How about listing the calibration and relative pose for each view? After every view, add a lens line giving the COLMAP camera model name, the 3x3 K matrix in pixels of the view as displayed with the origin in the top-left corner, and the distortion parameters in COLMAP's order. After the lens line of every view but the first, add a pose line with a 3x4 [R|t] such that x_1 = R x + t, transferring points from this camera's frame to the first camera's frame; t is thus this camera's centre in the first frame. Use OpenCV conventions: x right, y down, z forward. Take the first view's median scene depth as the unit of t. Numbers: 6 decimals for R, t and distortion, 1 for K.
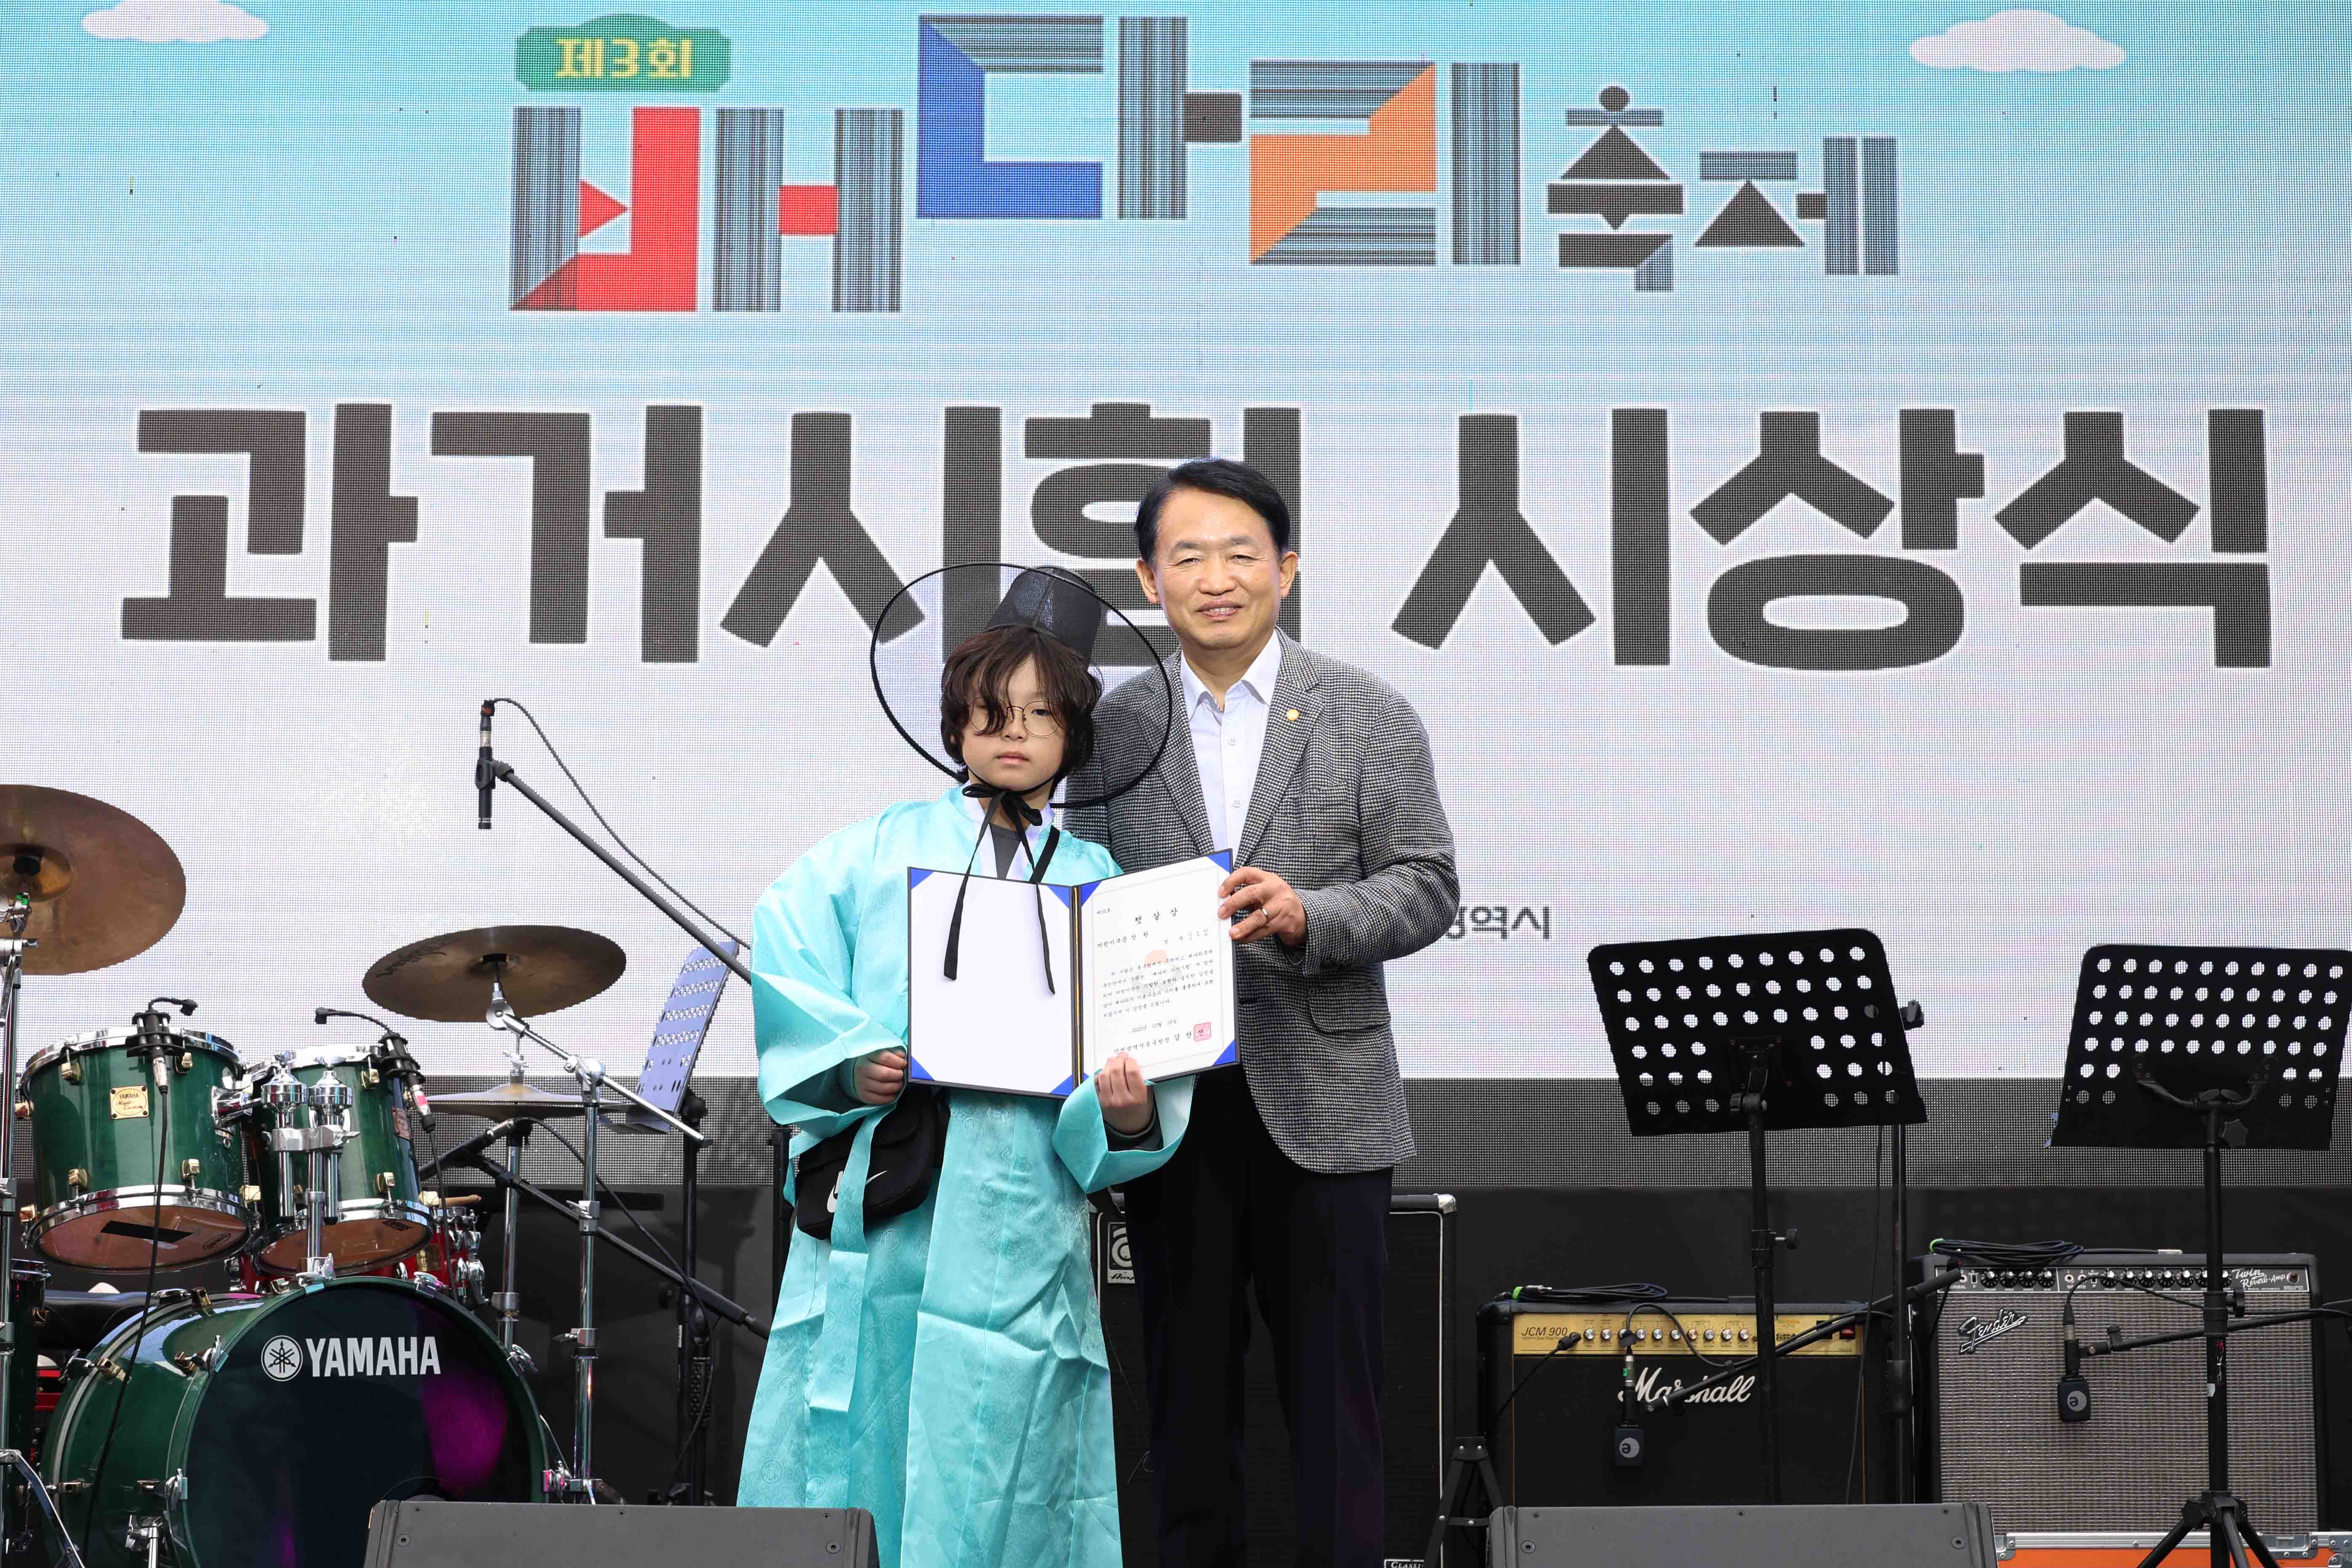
lens RADIAL K [[4452.5, 0, 1176.0], [0, 4452.5, 784.0], [0, 0, 1]] dist [0.396666, 0.091993]
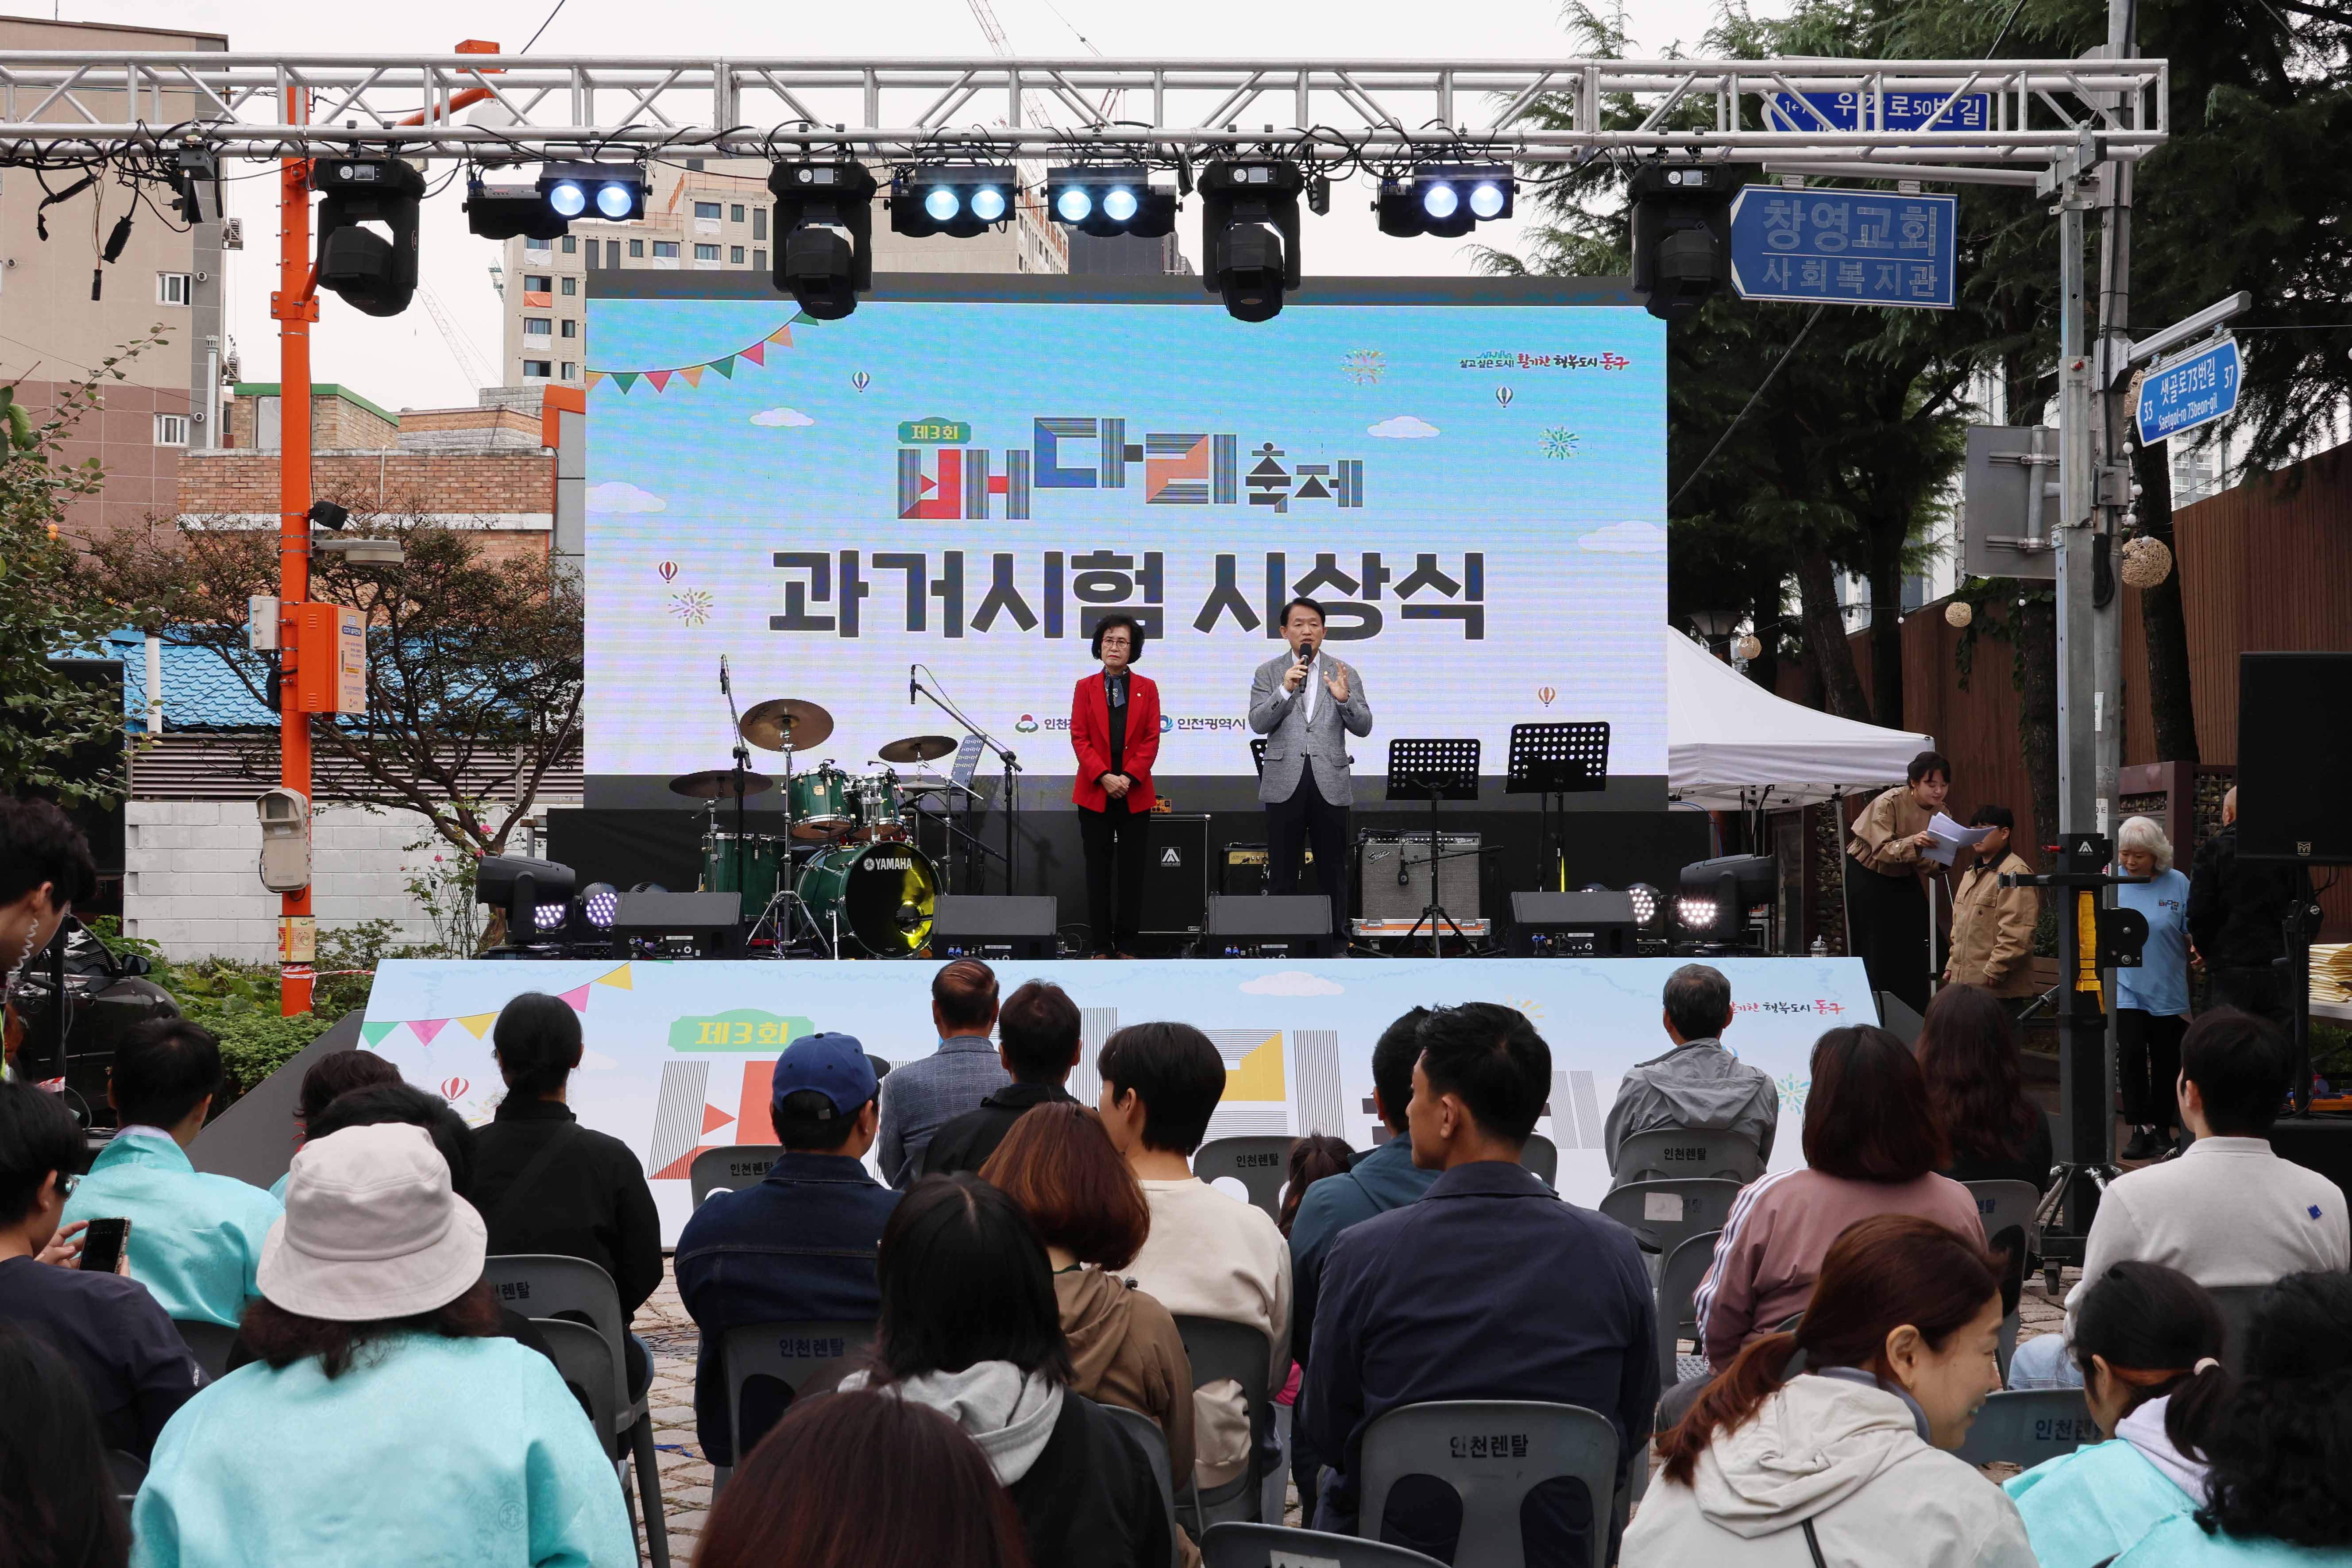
lens RADIAL K [[2656.3, 0, 1129.9], [0, 2656.3, 690.2], [0, 0, 1]] dist [1.789779, 0.000217]
pose [[0.999878, -0.000490, 0.015605, -0.024955], [-0.000357, 0.998529, 0.054226, -0.099654], [-0.015609, -0.054225, 0.998407, -0.895145]]
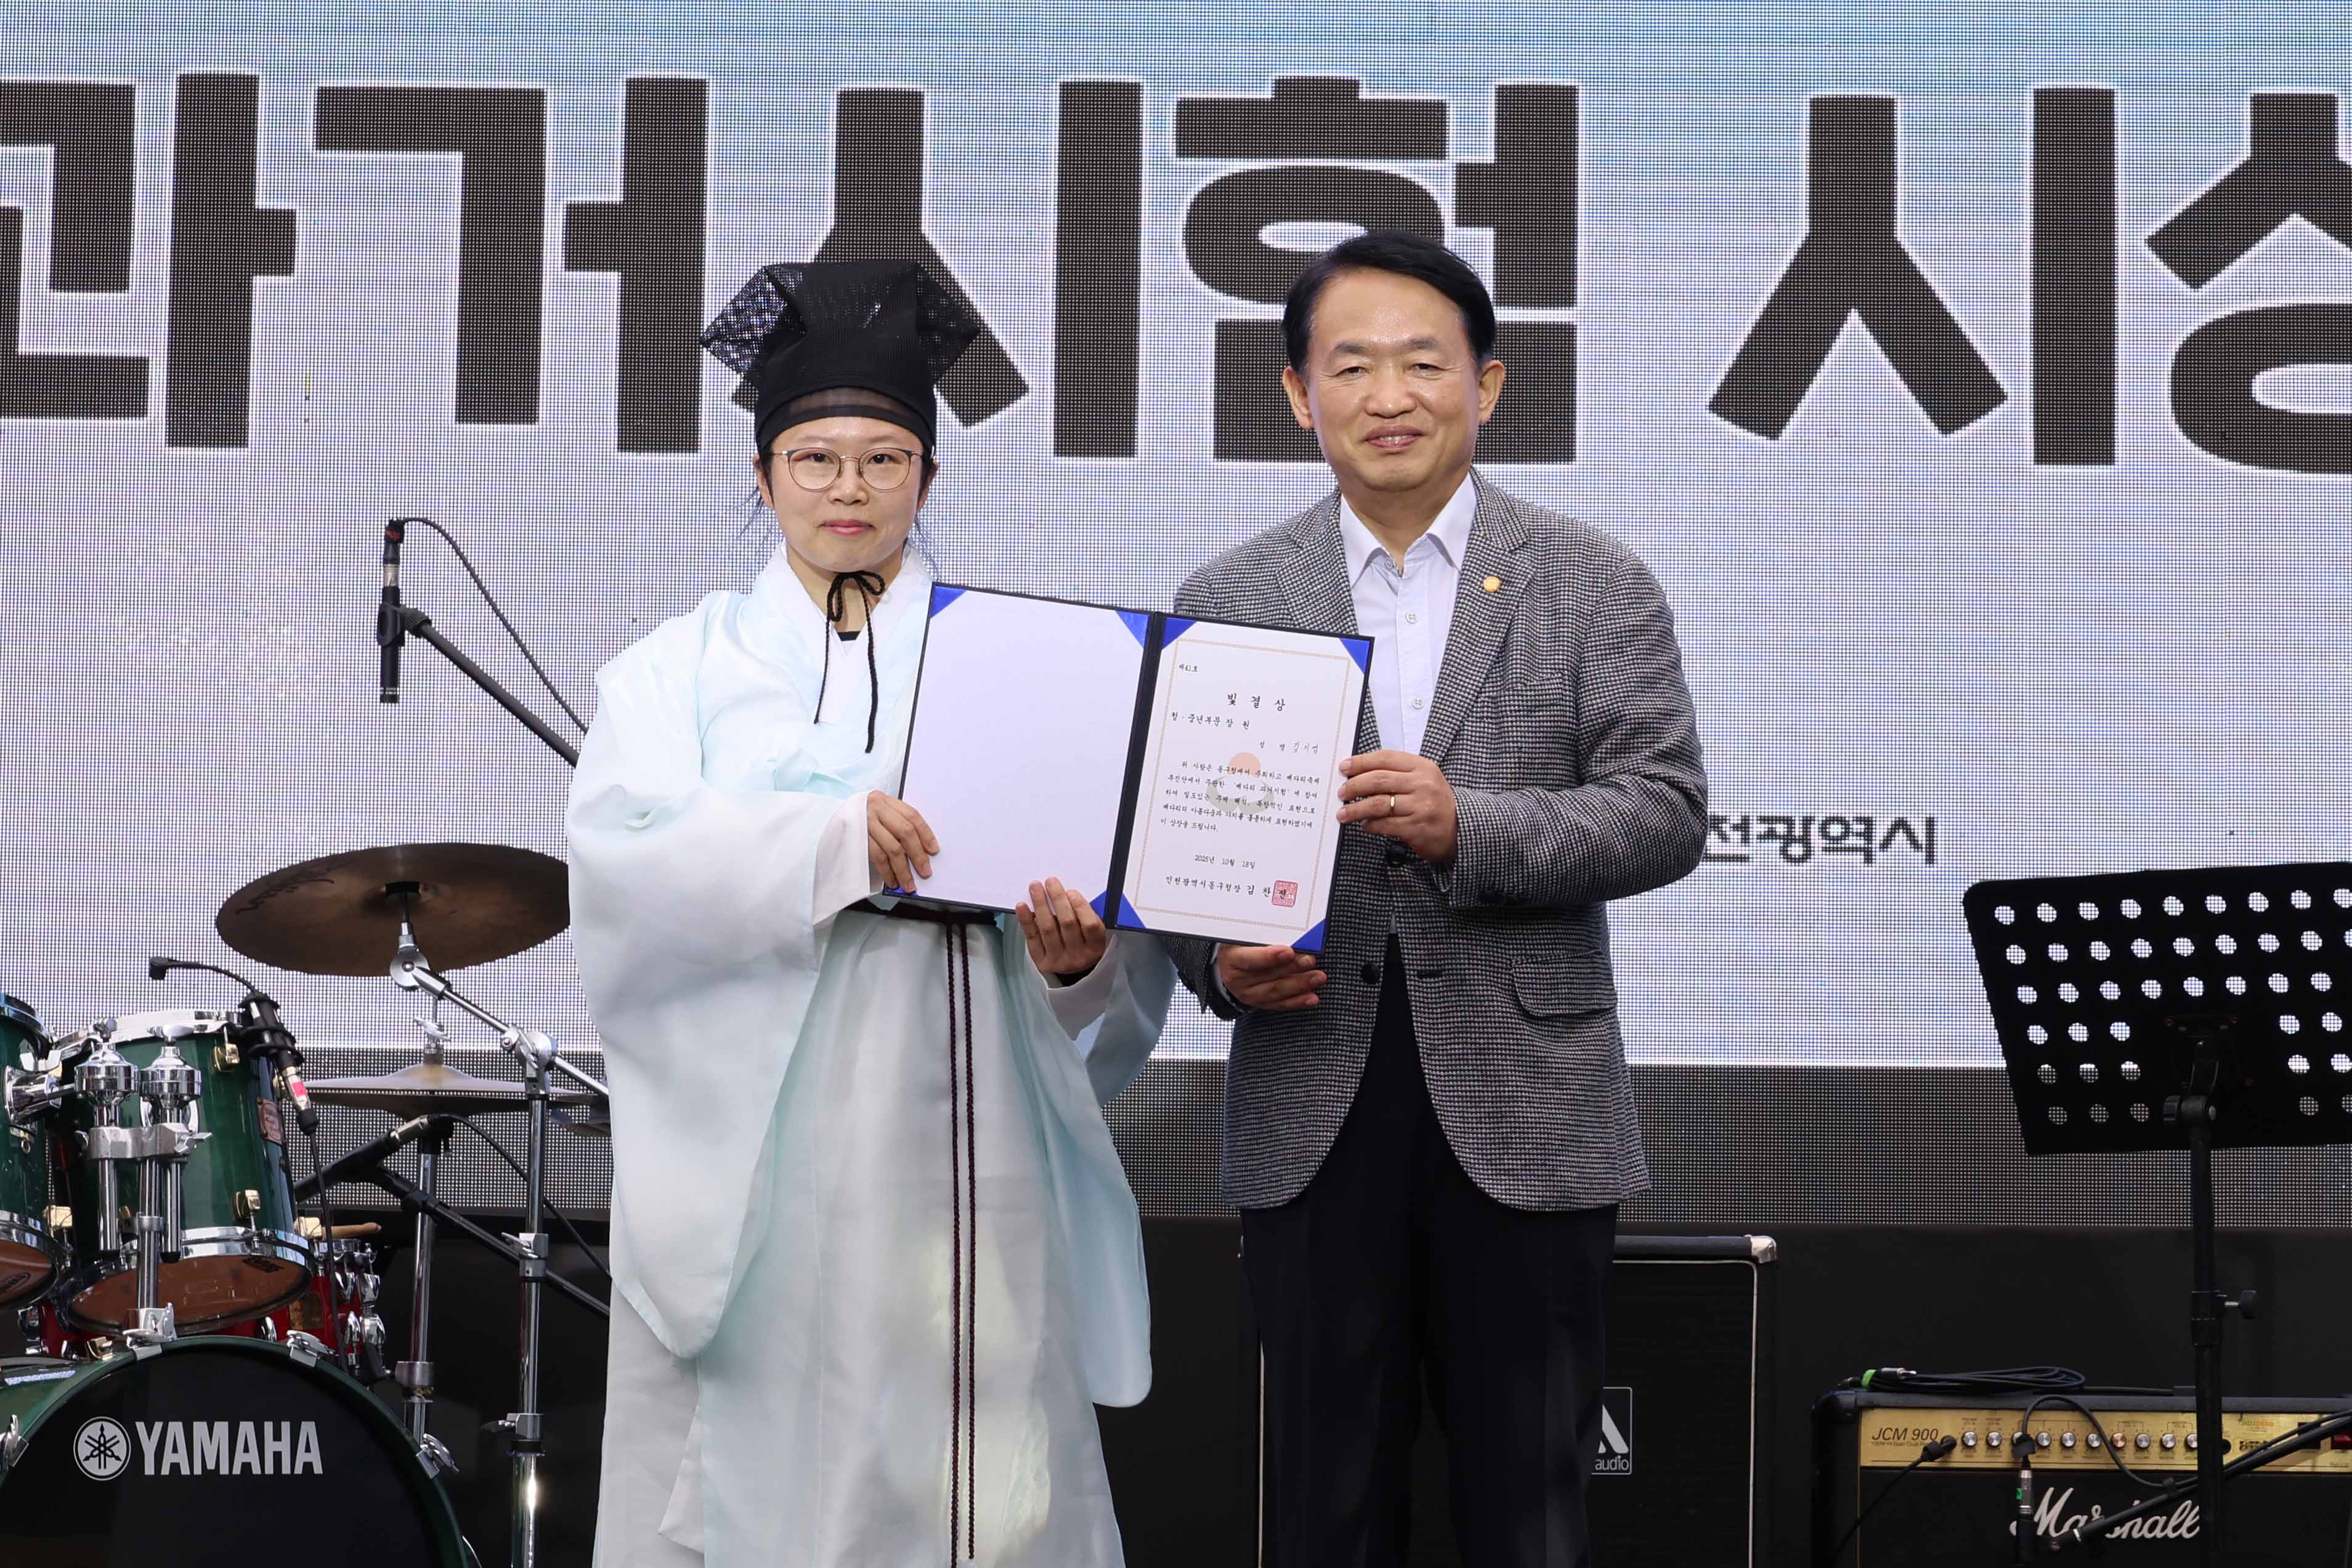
lens RADIAL K [[7173.8, 0, 1337.5], [0, 7173.8, 658.1], [0, 0, 1]] dist [0.535317, -1.066981]
pose [[0.999723, 0.007971, -0.022158, 0.018132], [-0.007666, 0.999875, 0.013807, -0.012924], [0.022265, -0.013633, 0.999659, -0.119424]]
